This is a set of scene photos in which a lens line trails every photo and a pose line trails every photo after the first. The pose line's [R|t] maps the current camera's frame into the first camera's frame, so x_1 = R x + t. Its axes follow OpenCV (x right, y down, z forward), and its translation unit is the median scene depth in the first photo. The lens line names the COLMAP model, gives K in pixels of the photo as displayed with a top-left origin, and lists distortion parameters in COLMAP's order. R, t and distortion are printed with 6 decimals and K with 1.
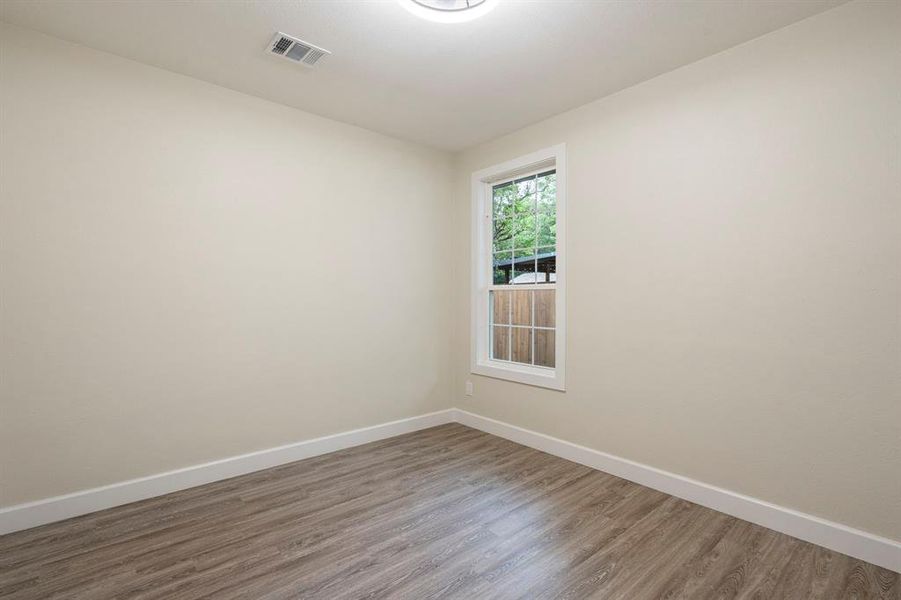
lens RADIAL K [[409.9, 0, 450.5], [0, 409.9, 300.0], [0, 0, 1]] dist [0.000536, 0.000287]
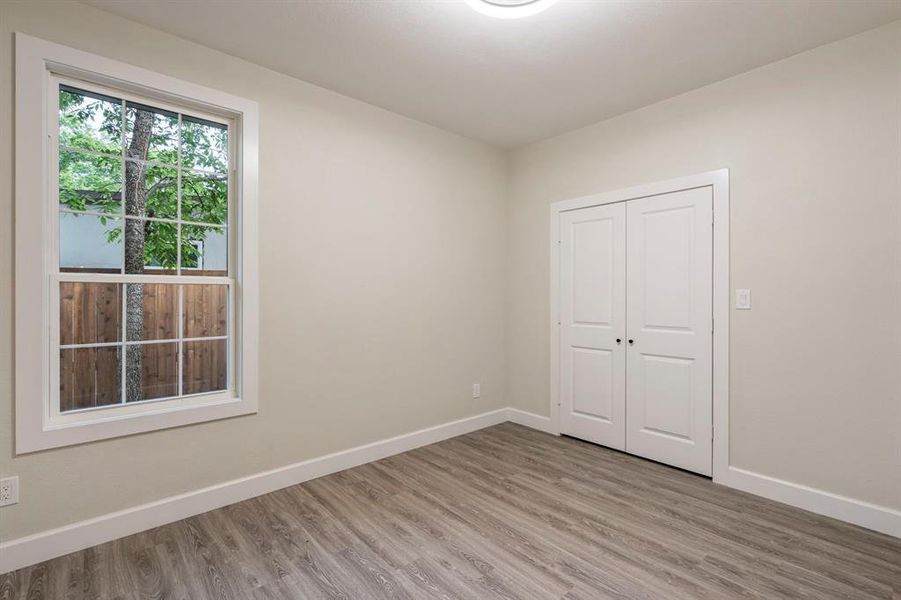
lens RADIAL K [[416.1, 0, 452.7], [0, 416.1, 290.4], [0, 0, 1]] dist [0.000887, 0.000285]
pose [[-0.008081, 0.012675, 0.999887, -0.535842], [0.005414, 0.999906, -0.012632, -0.002900], [-0.999953, 0.005311, -0.008149, 0.613662]]
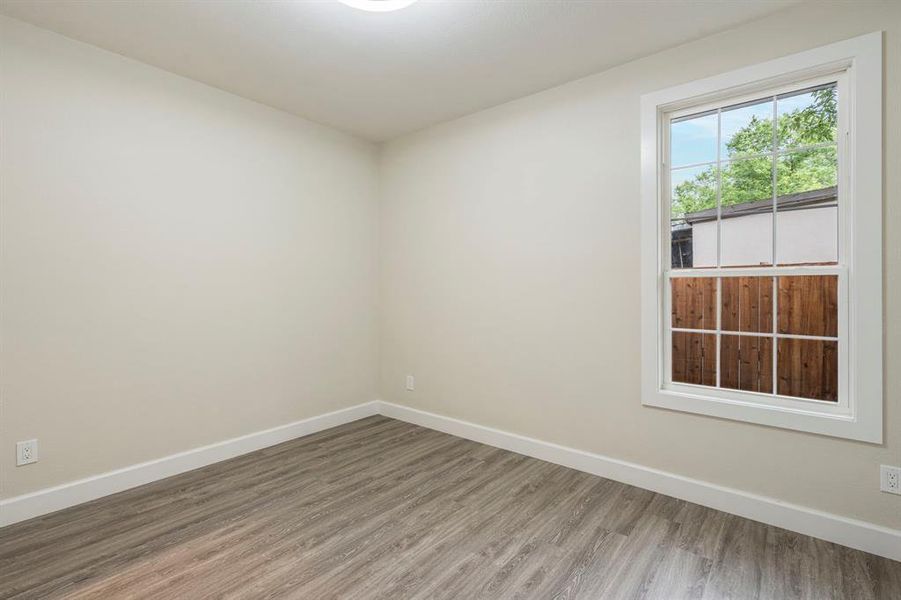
lens RADIAL K [[416.1, 0, 452.7], [0, 416.1, 290.4], [0, 0, 1]] dist [0.000887, 0.000285]
pose [[0.985861, -0.002325, 0.167552, -0.435819], [0.002464, 0.999997, -0.000624, -0.003381], [-0.167550, 0.001028, 0.985863, 0.492615]]
